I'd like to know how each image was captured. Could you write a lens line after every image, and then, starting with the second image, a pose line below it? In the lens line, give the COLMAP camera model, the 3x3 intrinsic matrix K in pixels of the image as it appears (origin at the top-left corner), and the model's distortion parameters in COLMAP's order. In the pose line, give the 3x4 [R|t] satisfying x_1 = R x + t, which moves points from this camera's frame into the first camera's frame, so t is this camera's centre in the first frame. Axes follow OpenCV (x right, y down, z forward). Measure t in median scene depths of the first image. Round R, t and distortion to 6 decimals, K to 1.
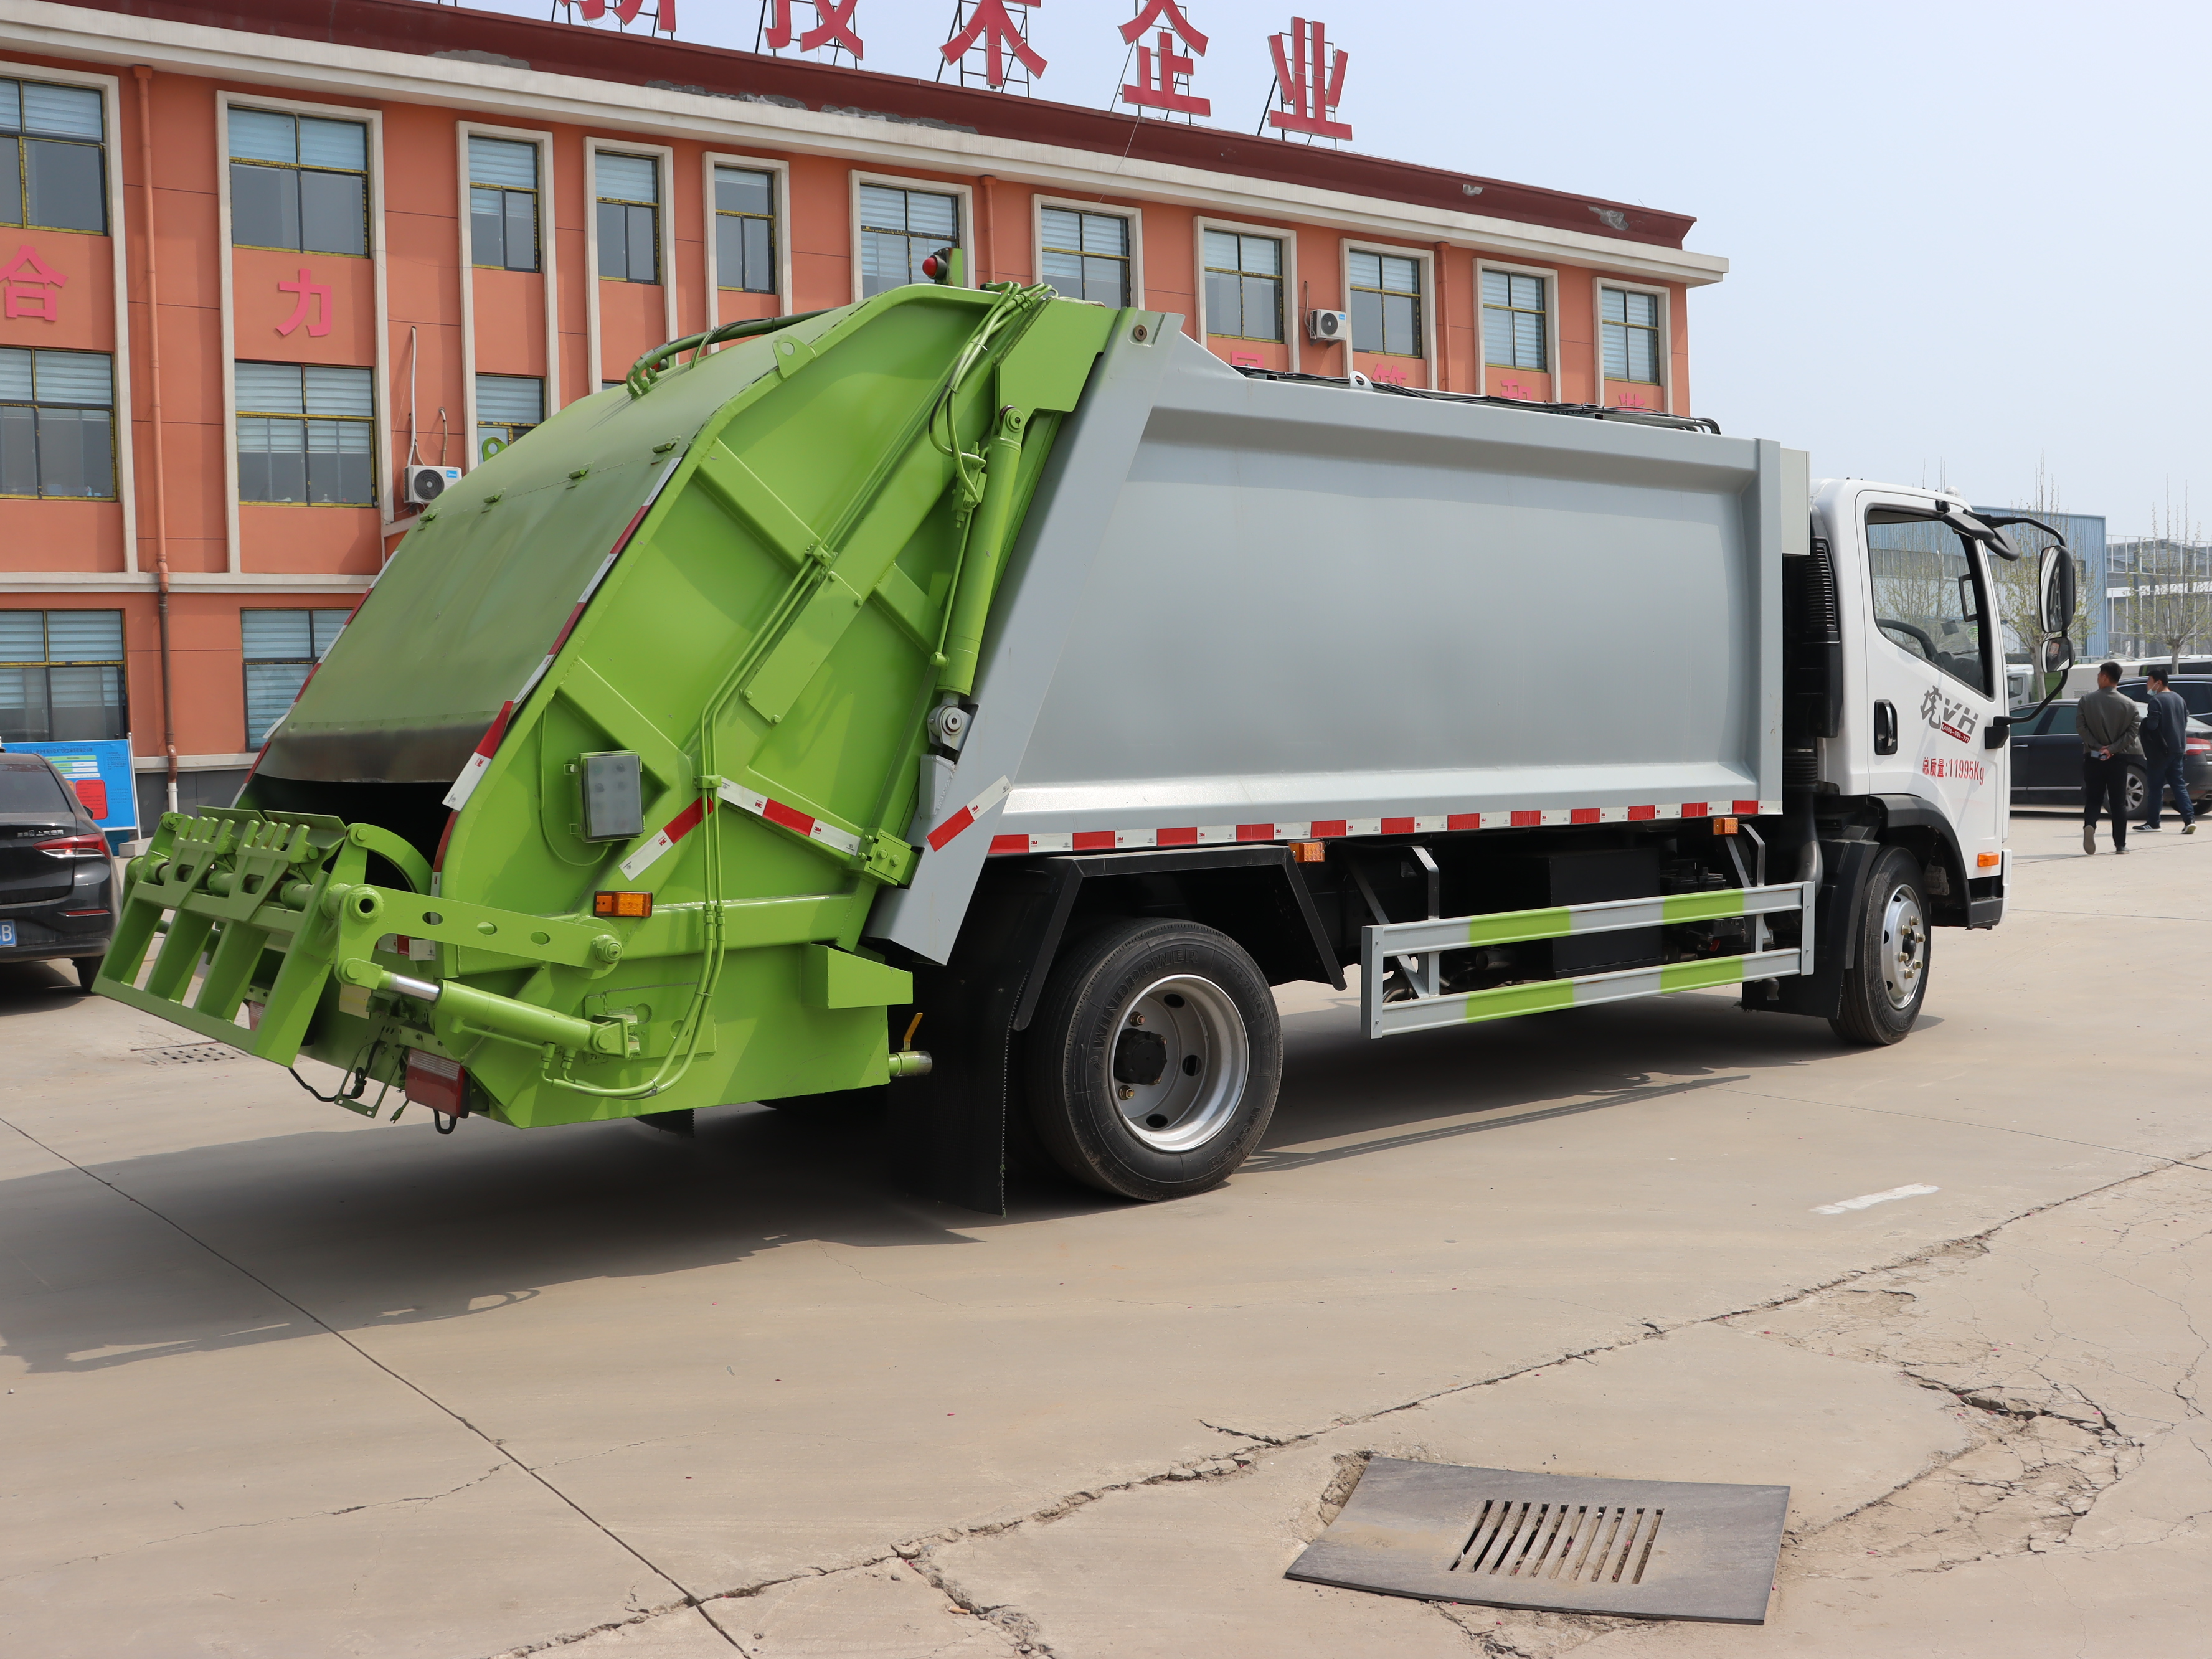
lens RADIAL K [[2226.4, 0, 1113.0], [0, 2226.4, 843.7], [0, 0, 1]] dist [-0.170032, 0.190736]
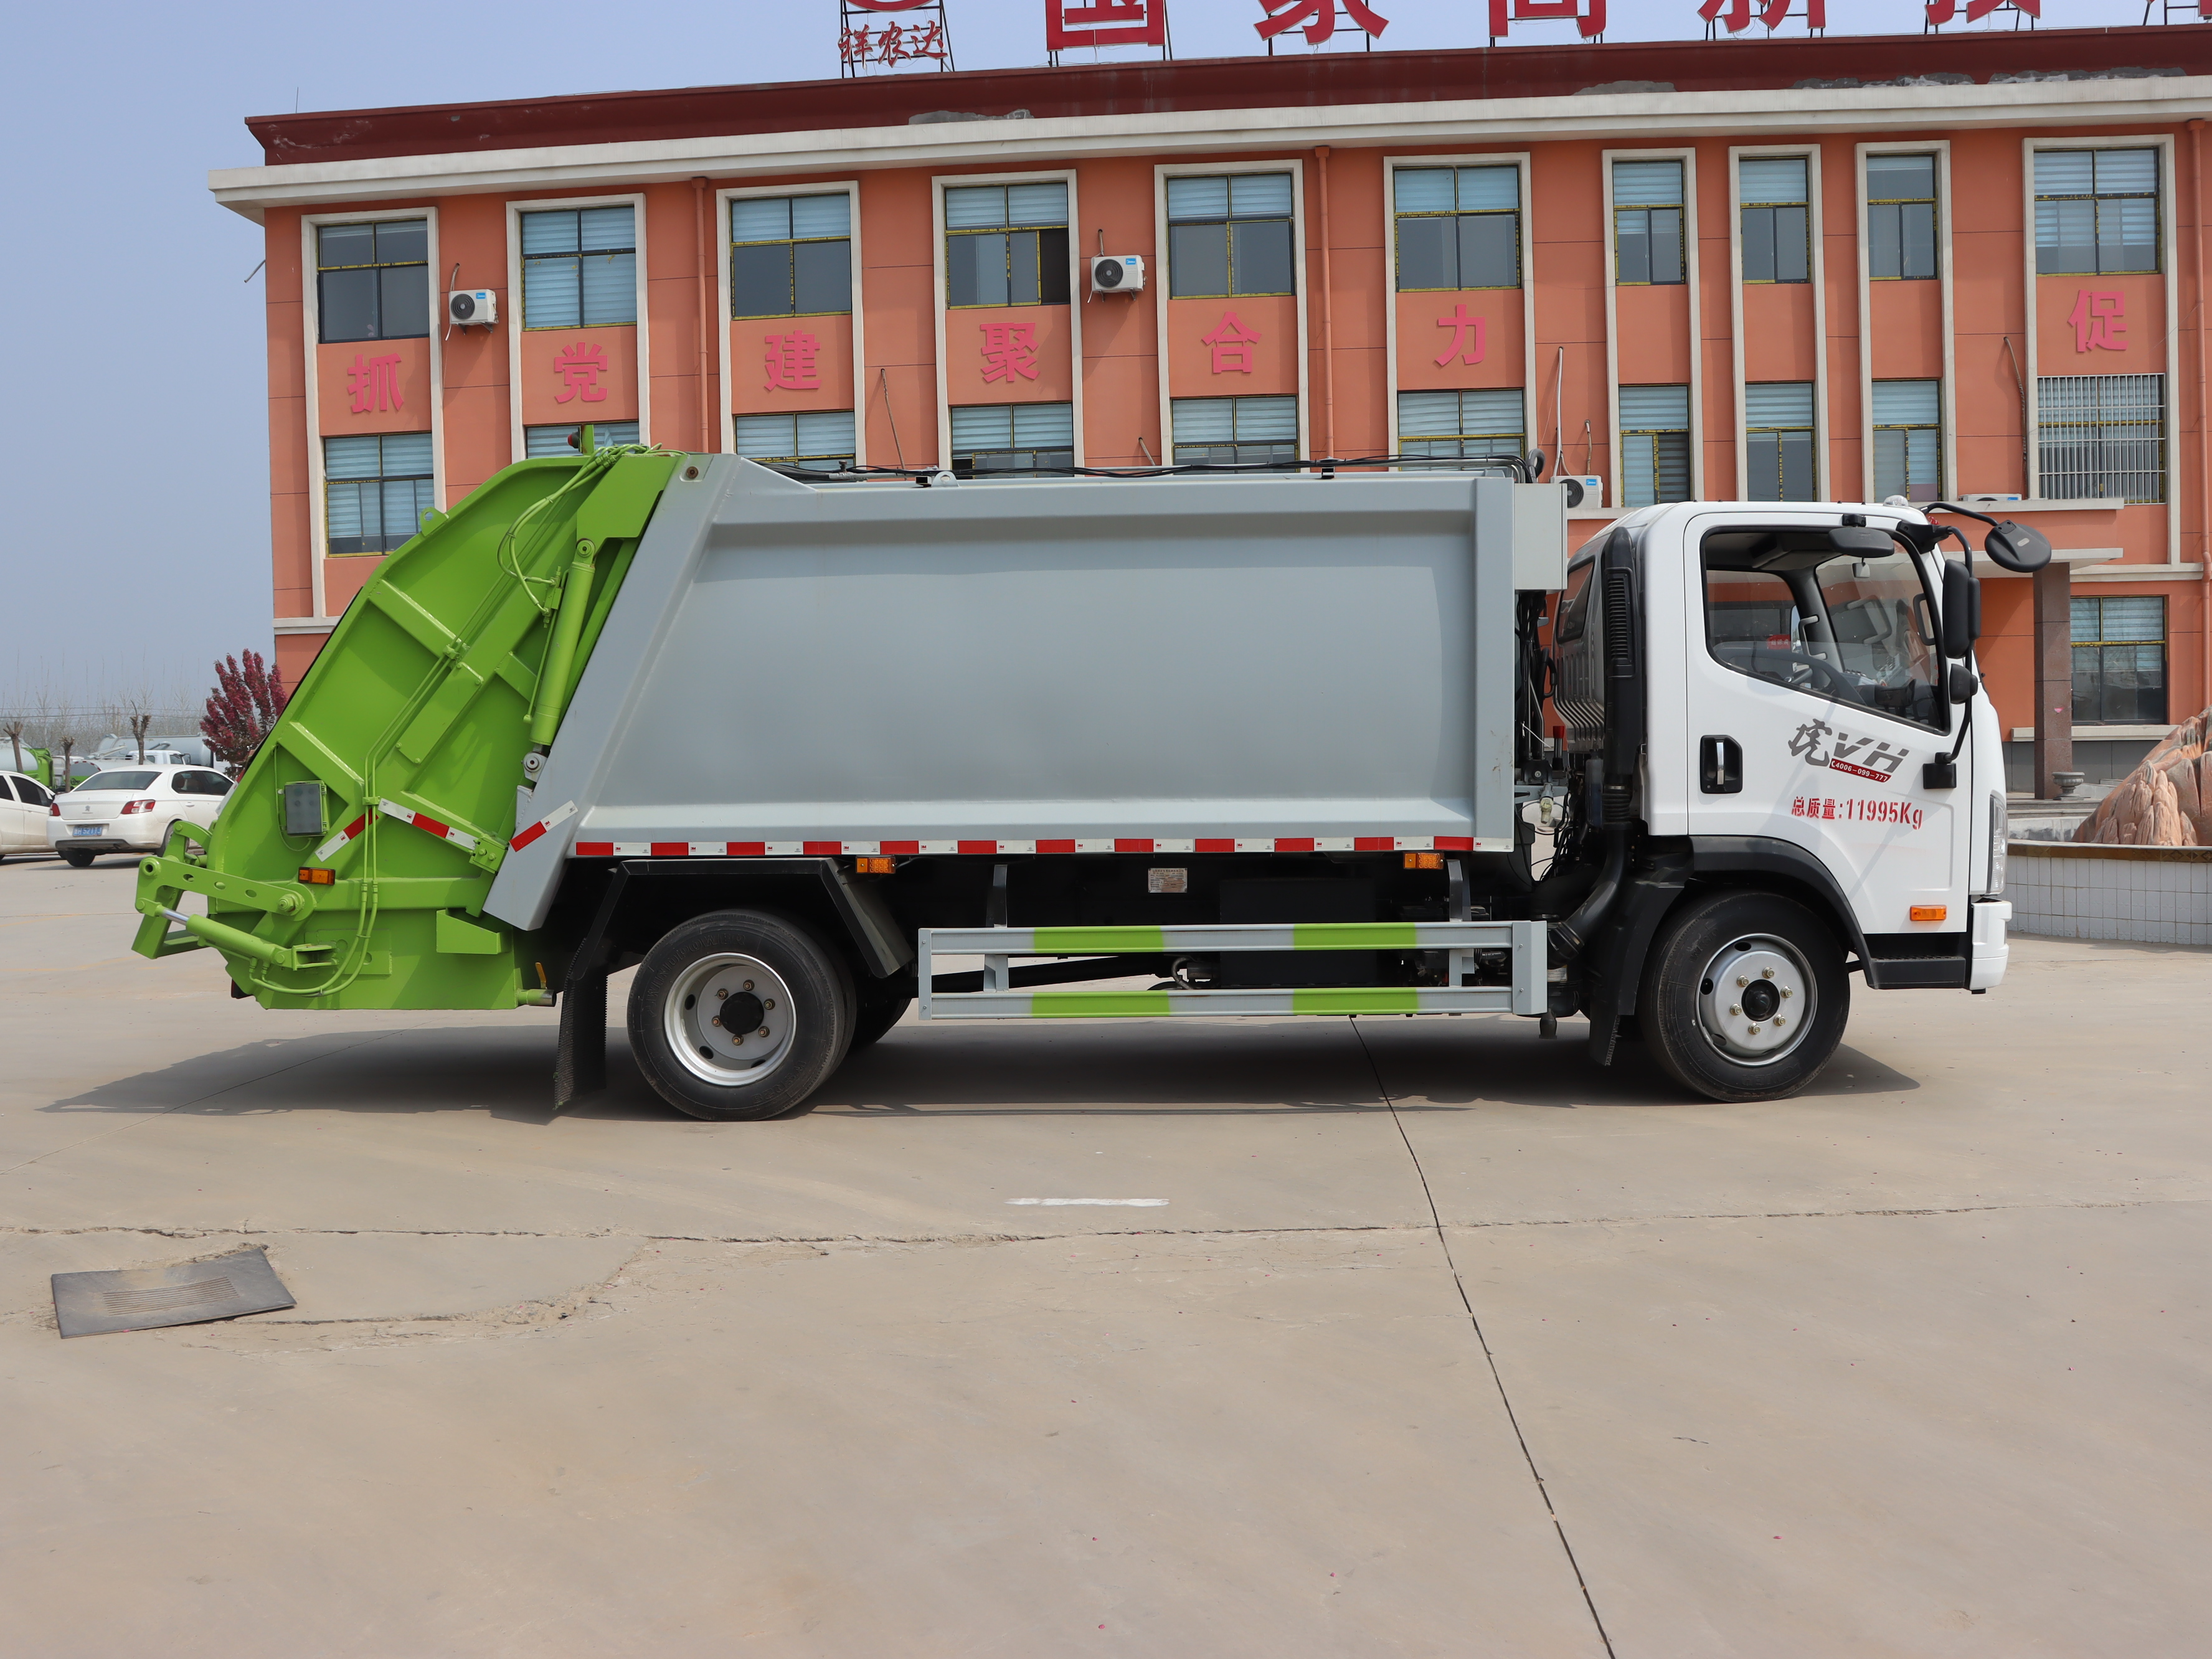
lens RADIAL K [[2226.4, 0, 1113.0], [0, 2226.4, 843.7], [0, 0, 1]] dist [-0.170032, 0.190736]
pose [[0.752340, 0.040868, -0.657506, 0.761606], [-0.033241, 0.999158, 0.024069, -0.032410], [0.657936, 0.003748, 0.753065, 0.111007]]
